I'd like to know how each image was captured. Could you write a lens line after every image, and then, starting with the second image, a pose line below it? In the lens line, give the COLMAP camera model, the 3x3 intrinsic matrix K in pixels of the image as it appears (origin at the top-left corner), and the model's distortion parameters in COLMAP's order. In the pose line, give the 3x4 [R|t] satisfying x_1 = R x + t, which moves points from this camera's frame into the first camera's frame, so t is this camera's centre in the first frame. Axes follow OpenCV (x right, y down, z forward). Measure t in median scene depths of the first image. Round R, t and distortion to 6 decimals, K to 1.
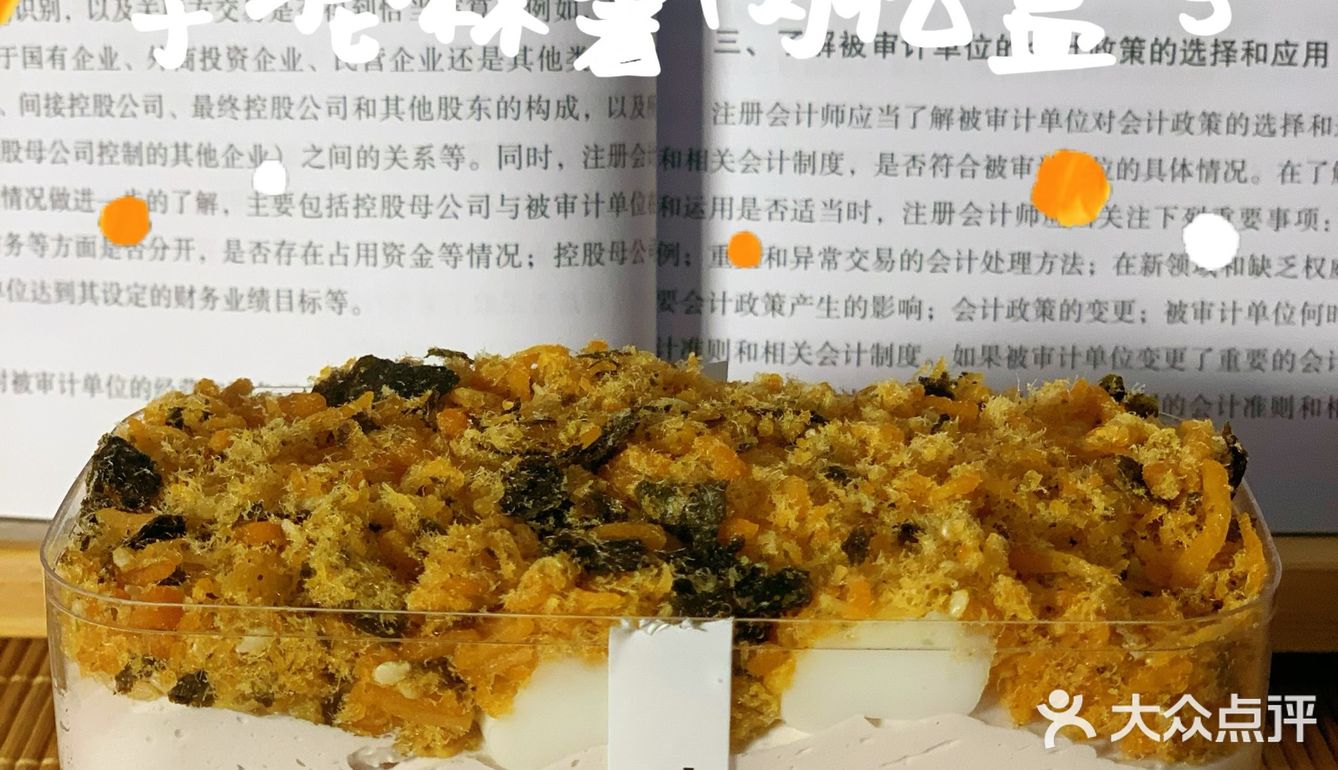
lens RADIAL K [[2717.7, 0, 669.0], [0, 2717.7, 385.0], [0, 0, 1]] dist [-0.175266, 2.086962]
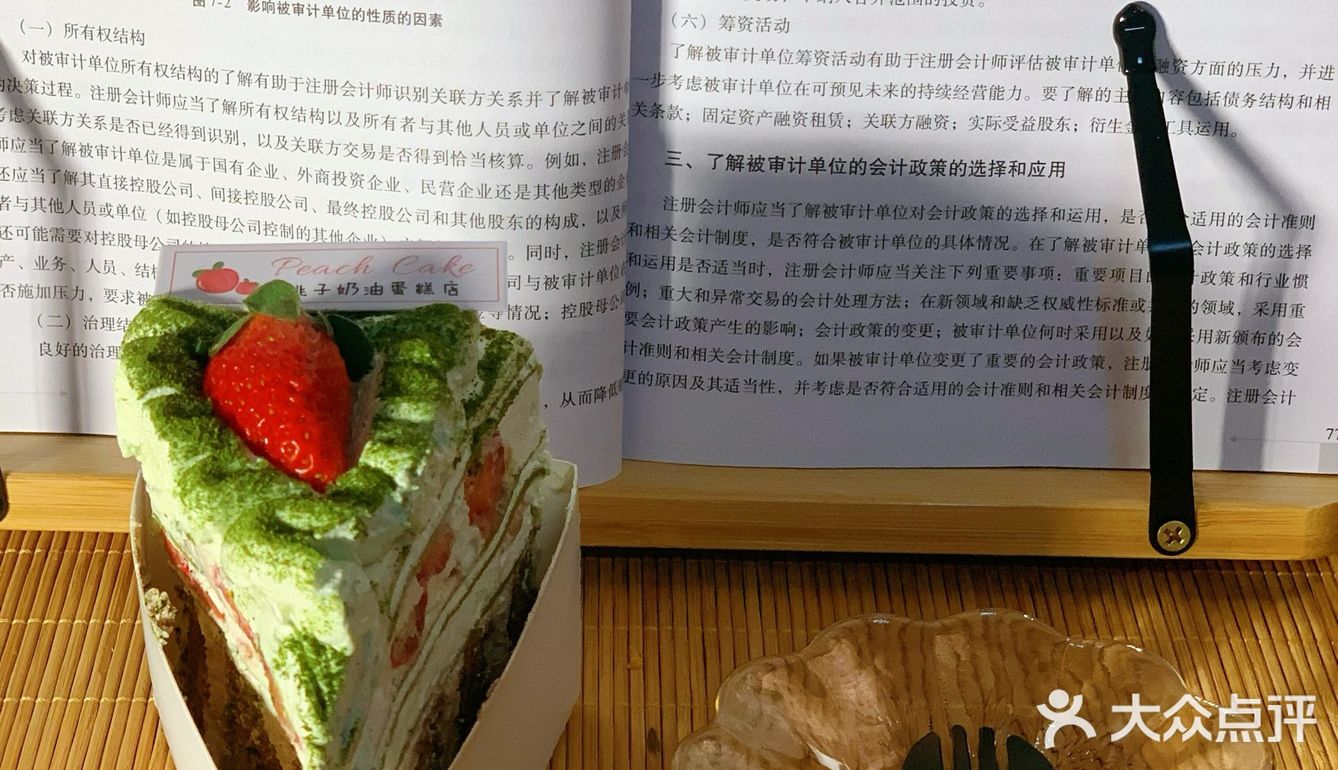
lens RADIAL K [[2717.7, 0, 669.0], [0, 2717.7, 385.0], [0, 0, 1]] dist [-0.175266, 2.086962]
pose [[0.999325, 0.014950, 0.033543, -0.030726], [-0.021974, 0.975248, 0.220019, -0.338953], [-0.029423, -0.220607, 0.974919, -0.520620]]
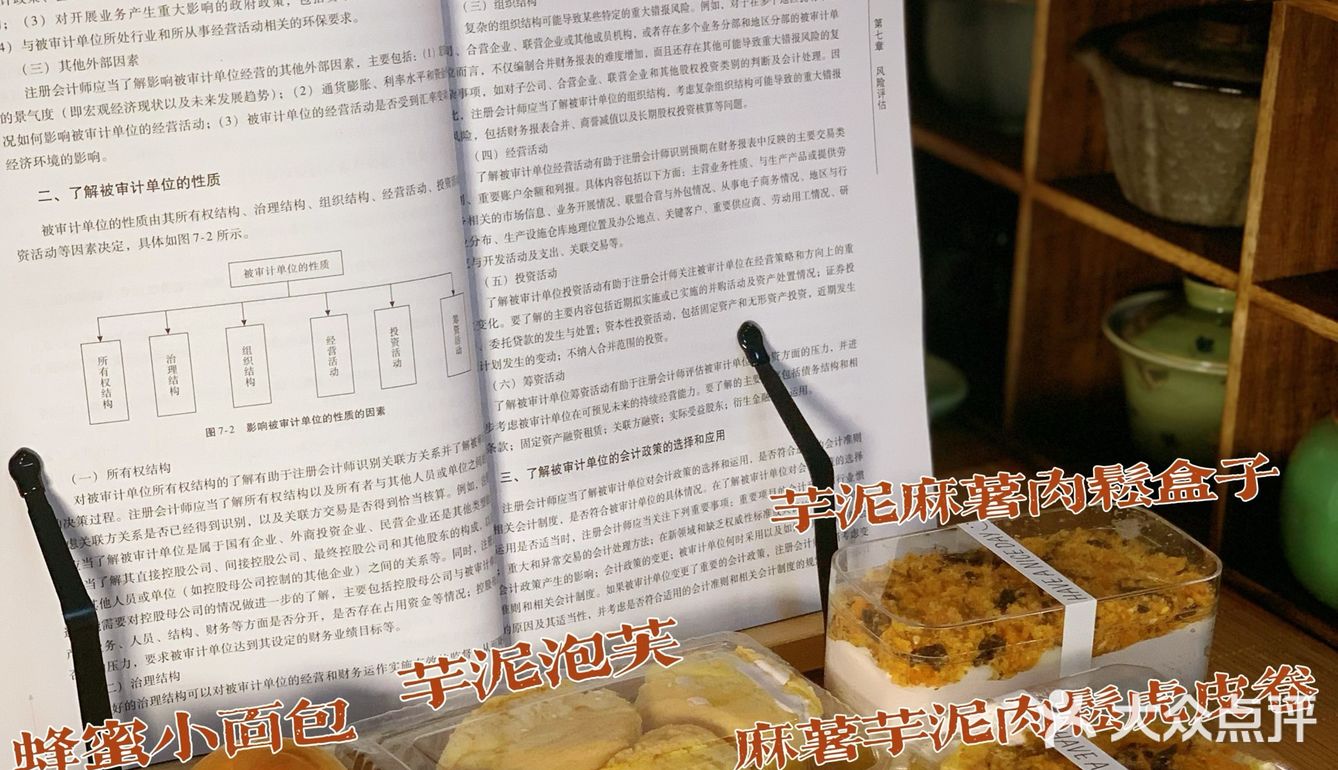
lens RADIAL K [[2717.7, 0, 669.0], [0, 2717.7, 385.0], [0, 0, 1]] dist [-0.175266, 2.086962]
pose [[0.853862, -0.166761, 0.493062, -0.981055], [0.139109, 0.985942, 0.092556, -0.397335], [-0.501565, -0.010441, 0.865057, -1.056954]]
